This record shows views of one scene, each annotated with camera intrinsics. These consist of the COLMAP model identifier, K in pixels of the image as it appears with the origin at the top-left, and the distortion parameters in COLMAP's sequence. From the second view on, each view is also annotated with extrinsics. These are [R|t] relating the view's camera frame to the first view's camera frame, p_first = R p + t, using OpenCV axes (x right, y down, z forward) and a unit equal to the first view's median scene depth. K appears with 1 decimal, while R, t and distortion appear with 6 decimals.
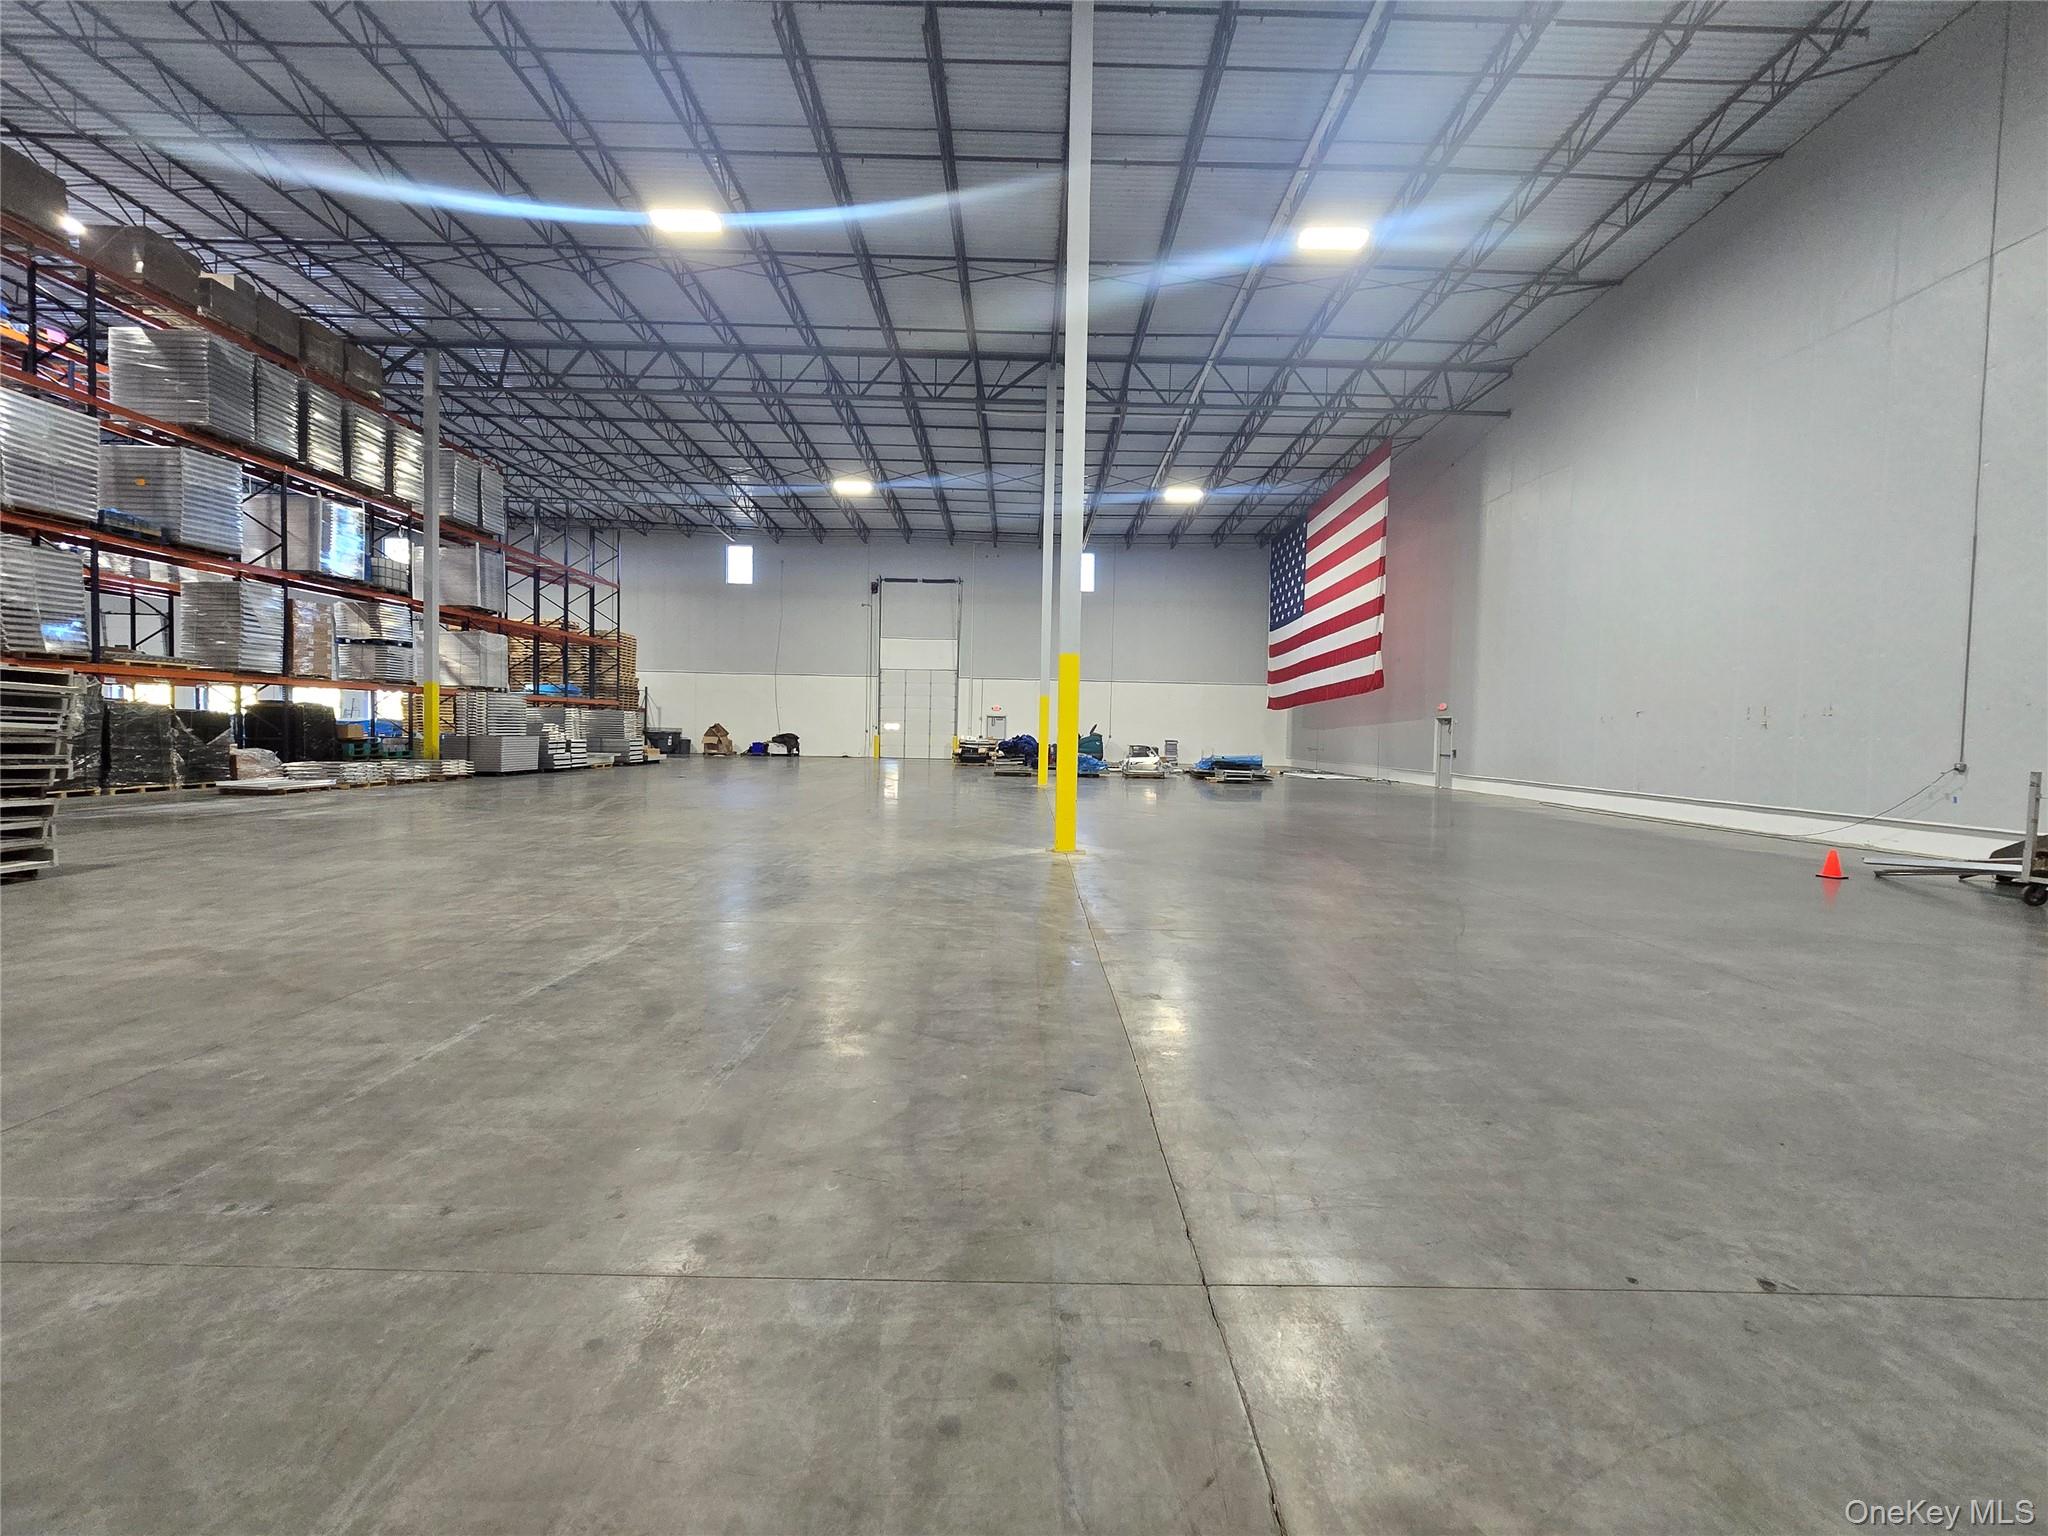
lens RADIAL K [[828.3, 0, 1029.5], [0, 828.3, 773.0], [0, 0, 1]] dist [-0.001504, -0.000790]
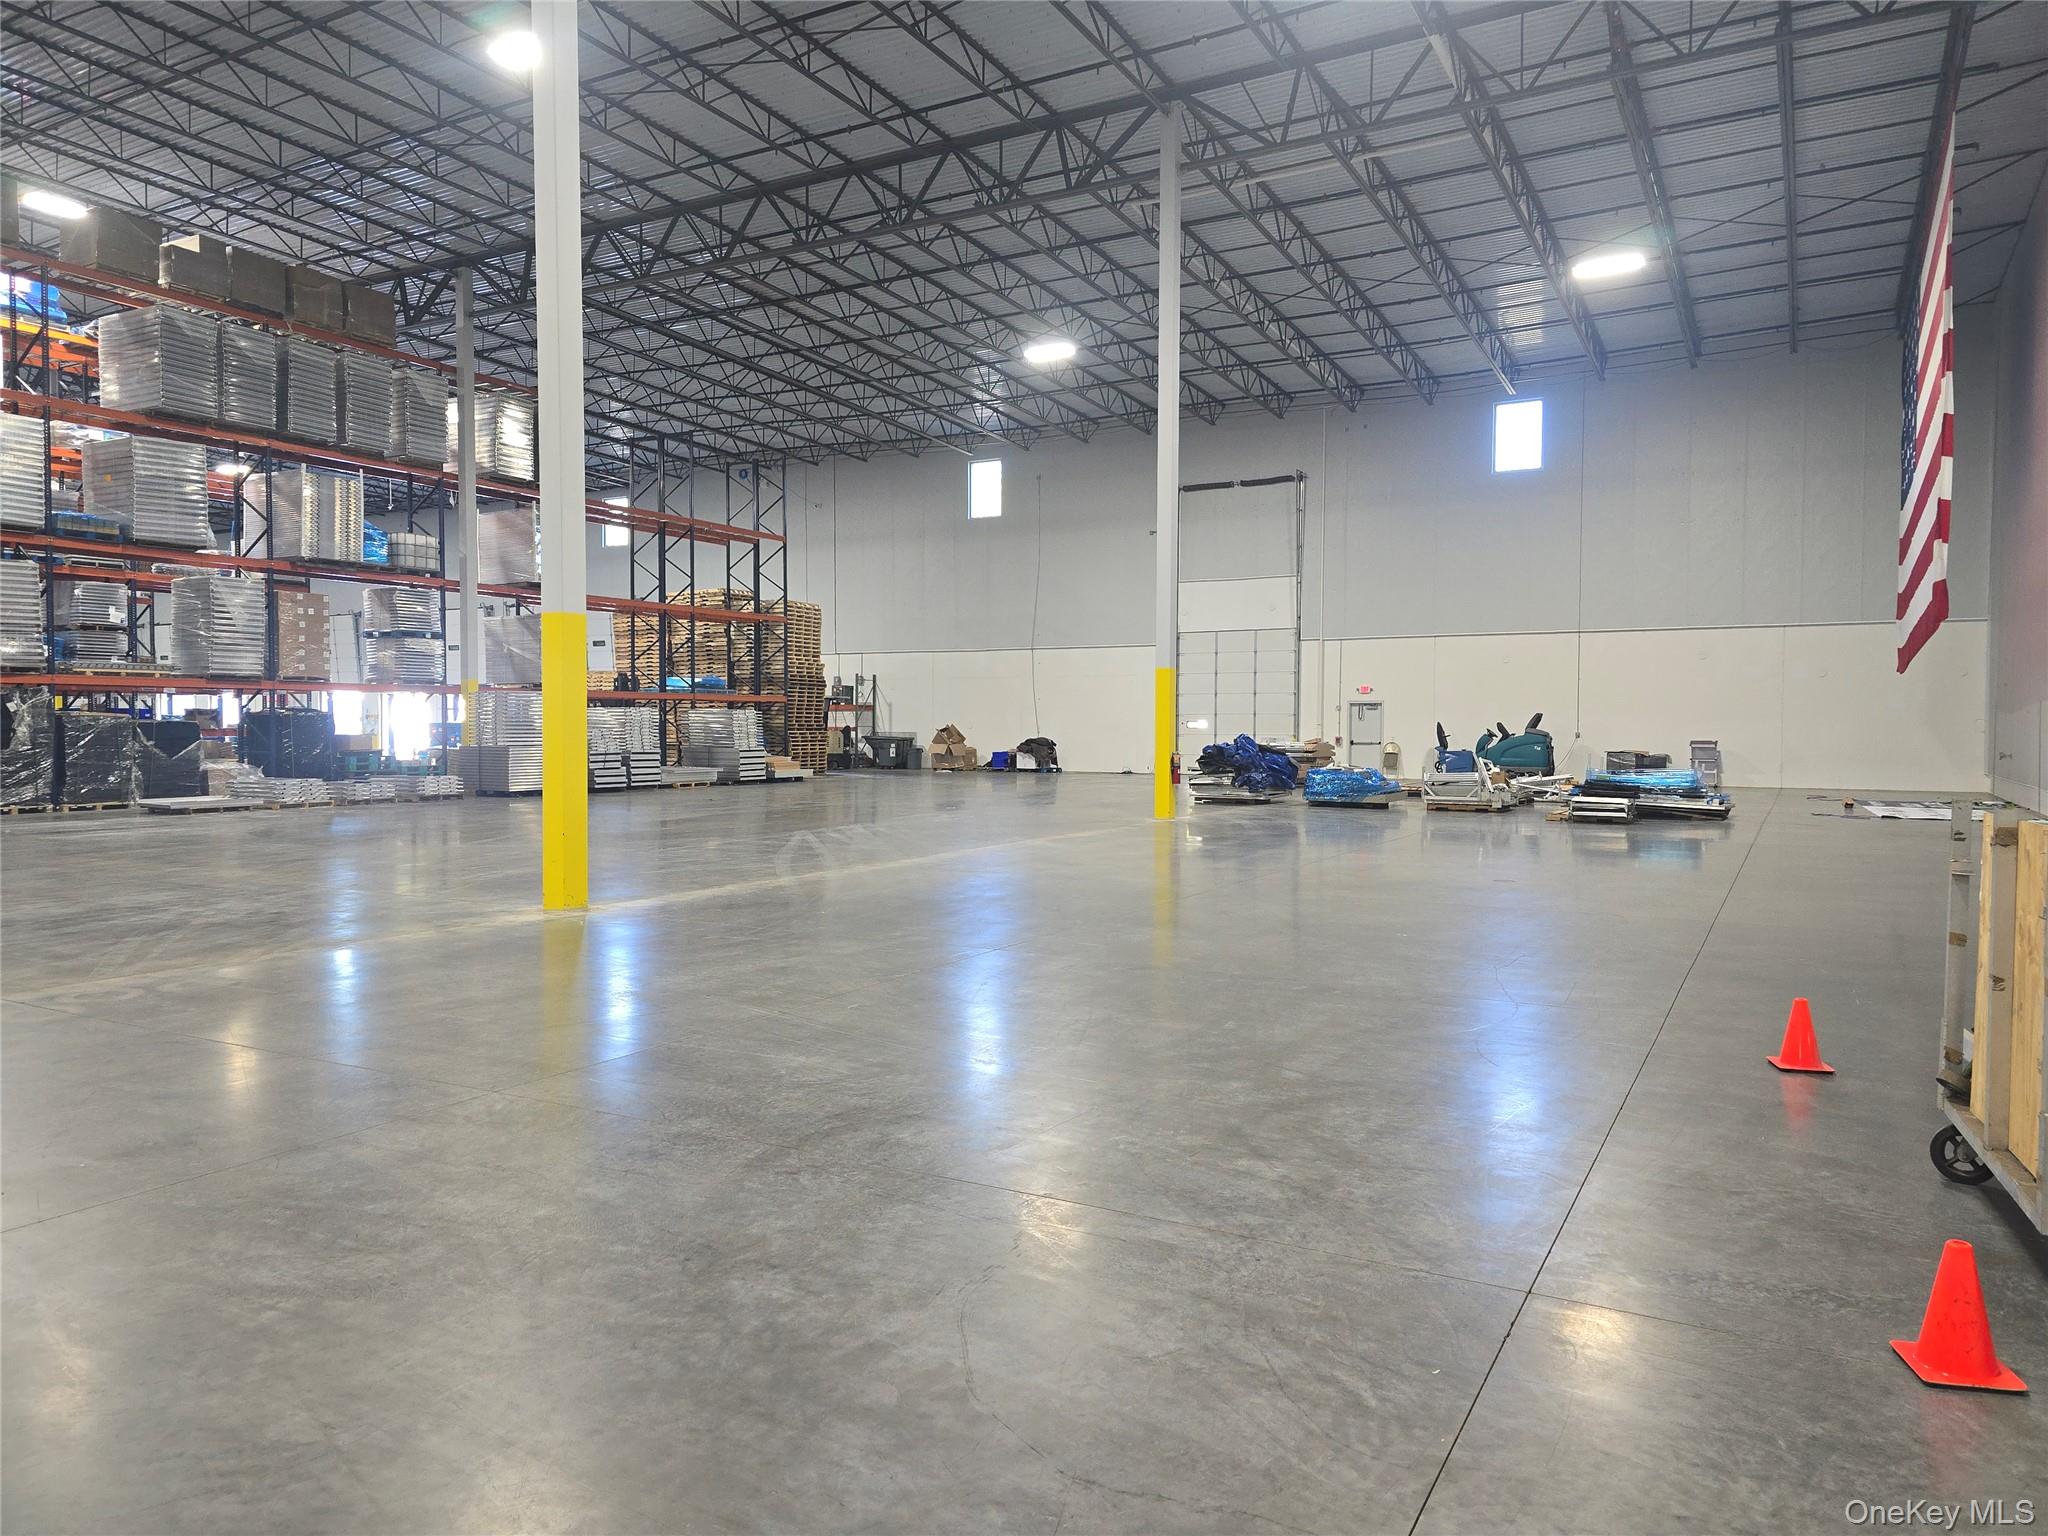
lens RADIAL K [[1305.4, 0, 1063.8], [0, 1305.4, 764.6], [0, 0, 1]] dist [-0.003507, 0.002637]
pose [[0.860591, -0.003169, -0.509287, 0.314618], [-0.010653, 0.999650, -0.024221, -0.002111], [0.509185, 0.026270, 0.860256, 0.152654]]
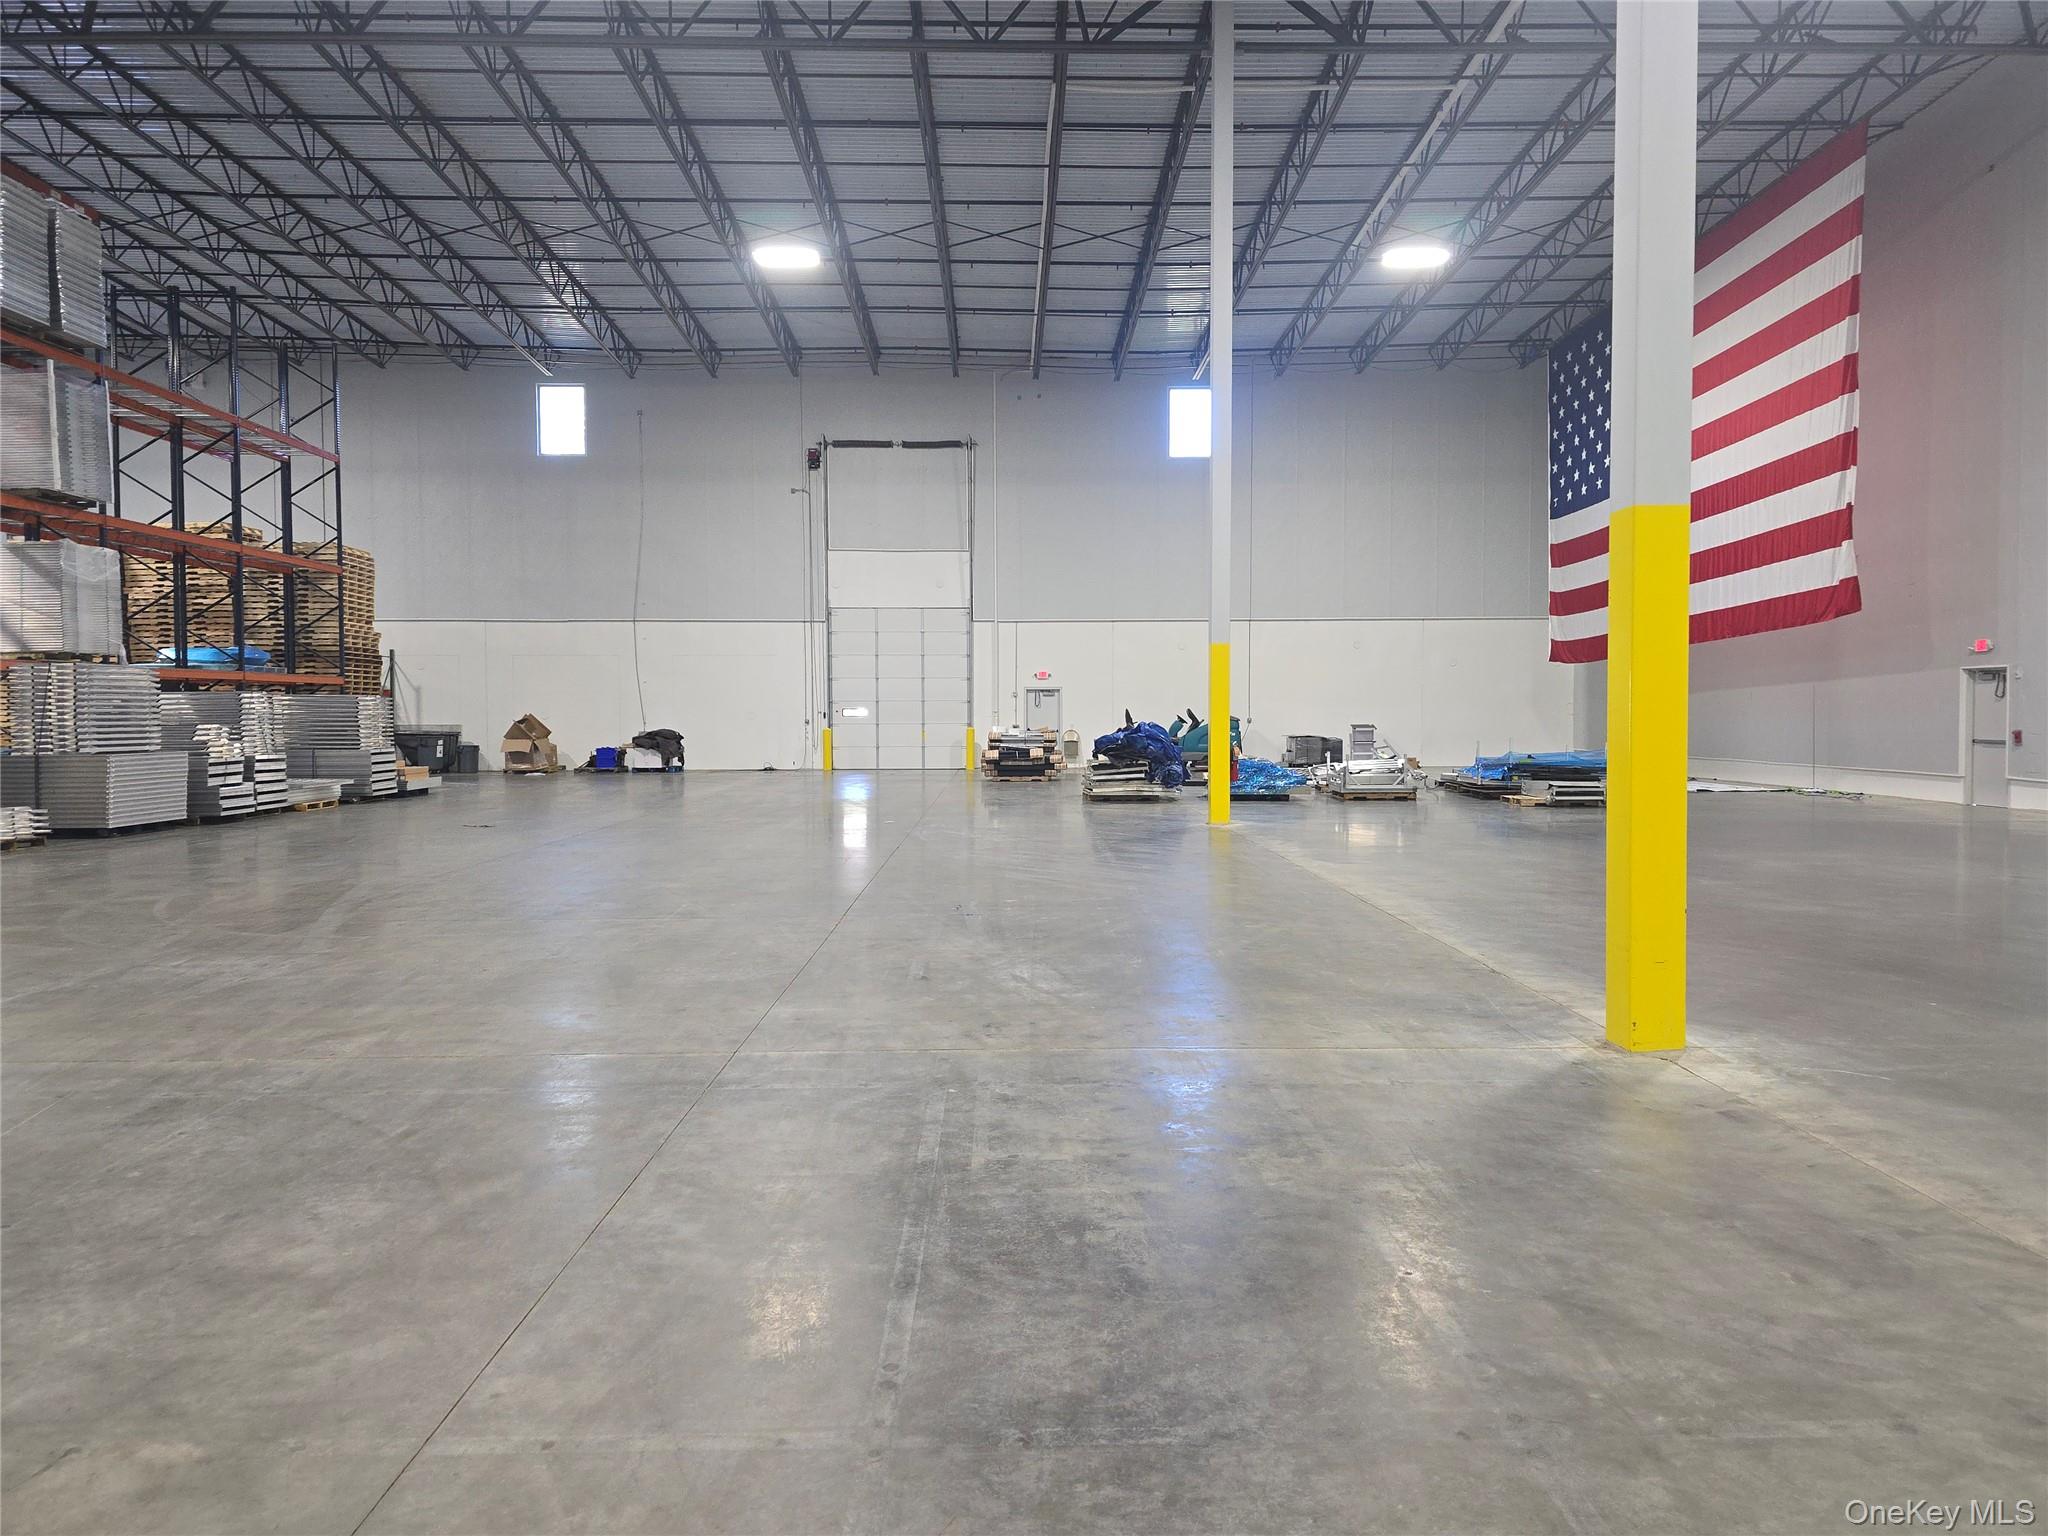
lens RADIAL K [[1352.4, 0, 1024.0], [0, 1352.4, 768.0], [0, 0, 1]] dist [0.054546, -0.034762]
pose [[0.999621, -0.025543, 0.010224, -0.081330], [0.025640, 0.999627, -0.009403, -0.010640], [-0.009980, 0.009662, 0.999904, 0.139269]]
